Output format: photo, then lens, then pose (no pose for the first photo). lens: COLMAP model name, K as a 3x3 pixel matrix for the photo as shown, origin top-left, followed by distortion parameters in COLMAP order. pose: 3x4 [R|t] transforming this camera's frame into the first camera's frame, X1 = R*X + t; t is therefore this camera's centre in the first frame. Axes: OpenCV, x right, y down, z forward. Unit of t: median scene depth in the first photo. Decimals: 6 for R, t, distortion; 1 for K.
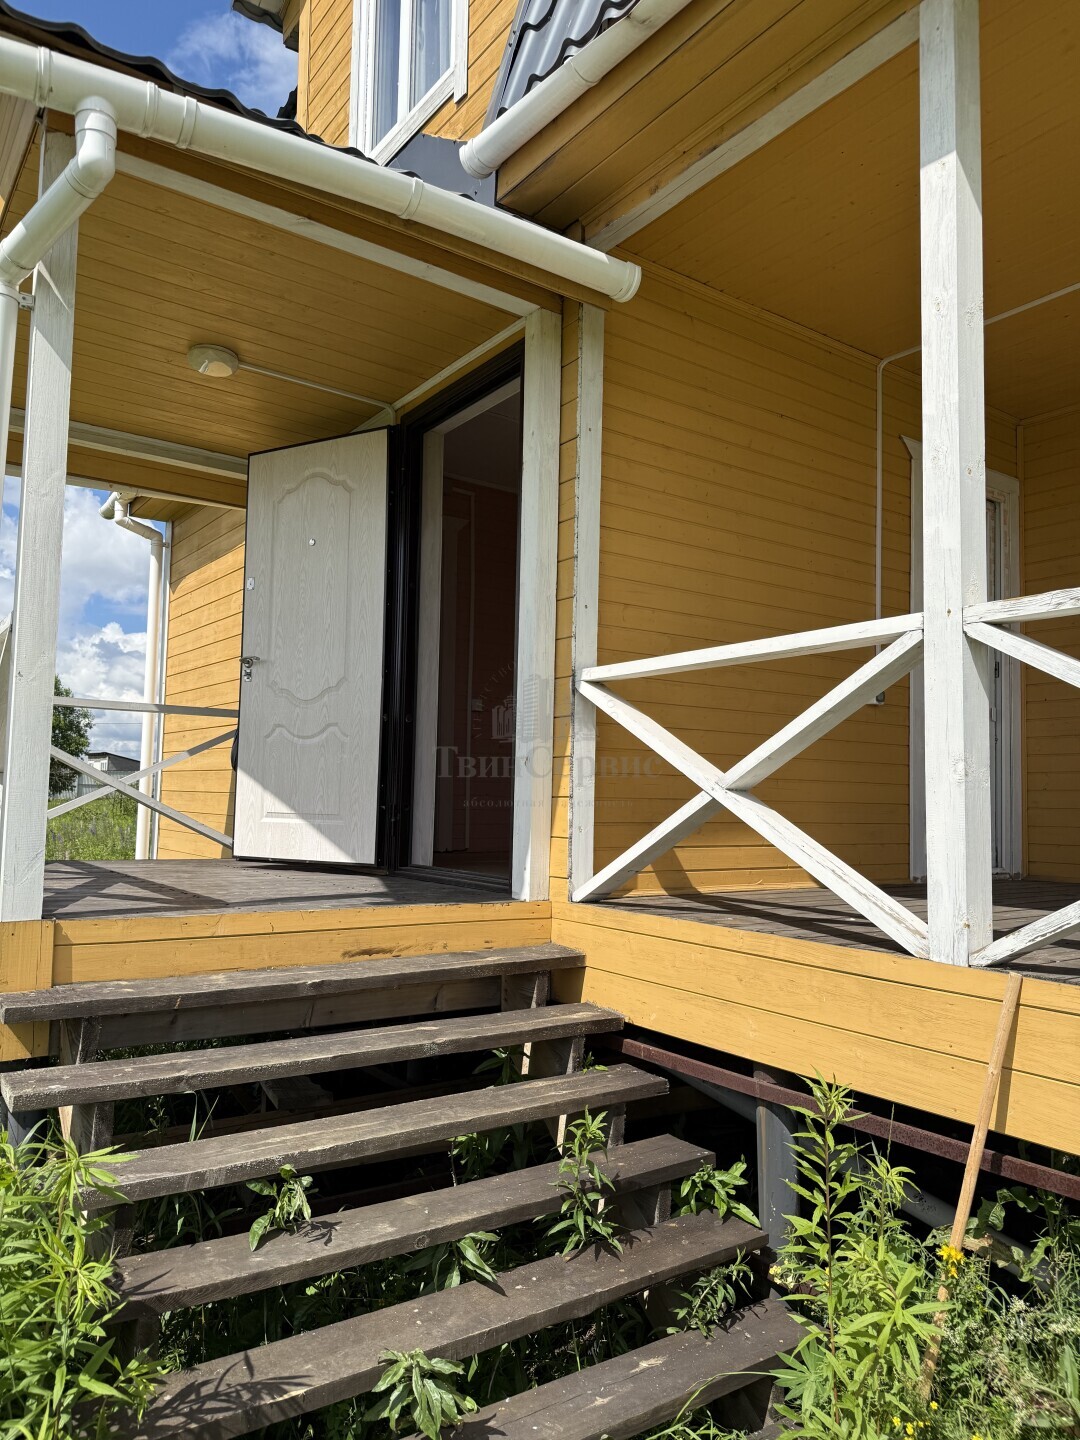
lens RADIAL K [[1020.0, 0, 515.7], [0, 1020.0, 722.4], [0, 0, 1]] dist [0.018500, -0.021800]
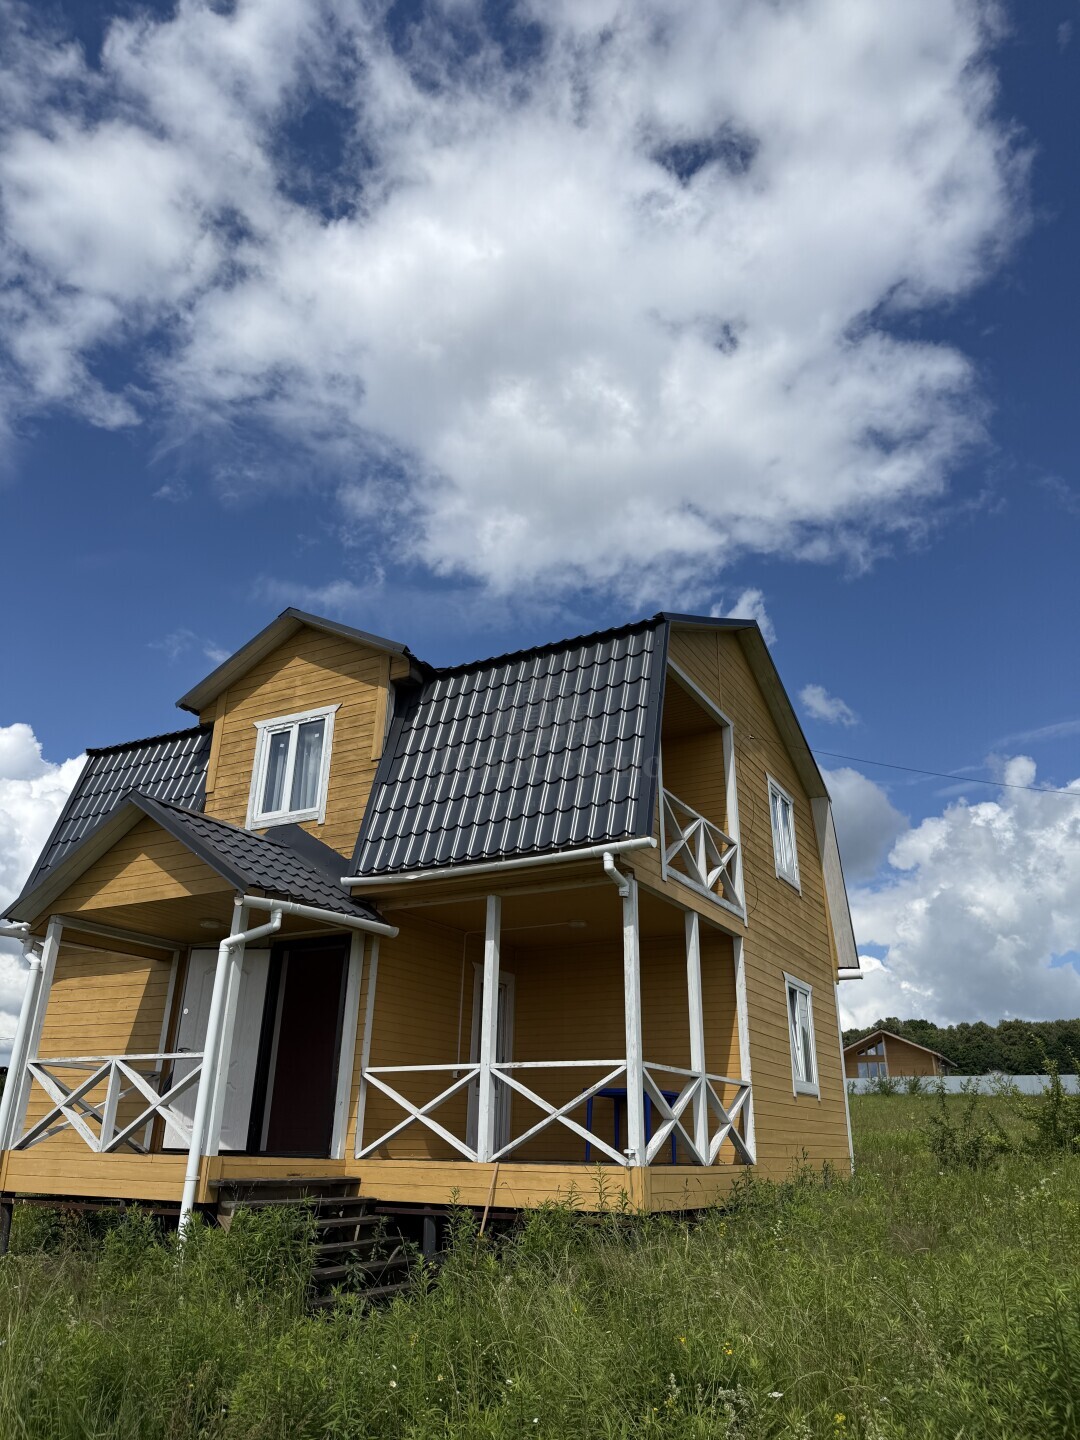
lens RADIAL K [[1020.0, 0, 546.4], [0, 1020.0, 718.2], [0, 0, 1]] dist [0.018500, -0.021800]
pose [[0.893515, 0.166113, 0.417178, -0.982656], [-0.029789, 0.948940, -0.314048, -0.117811], [-0.448044, 0.268179, 0.852840, -2.244185]]
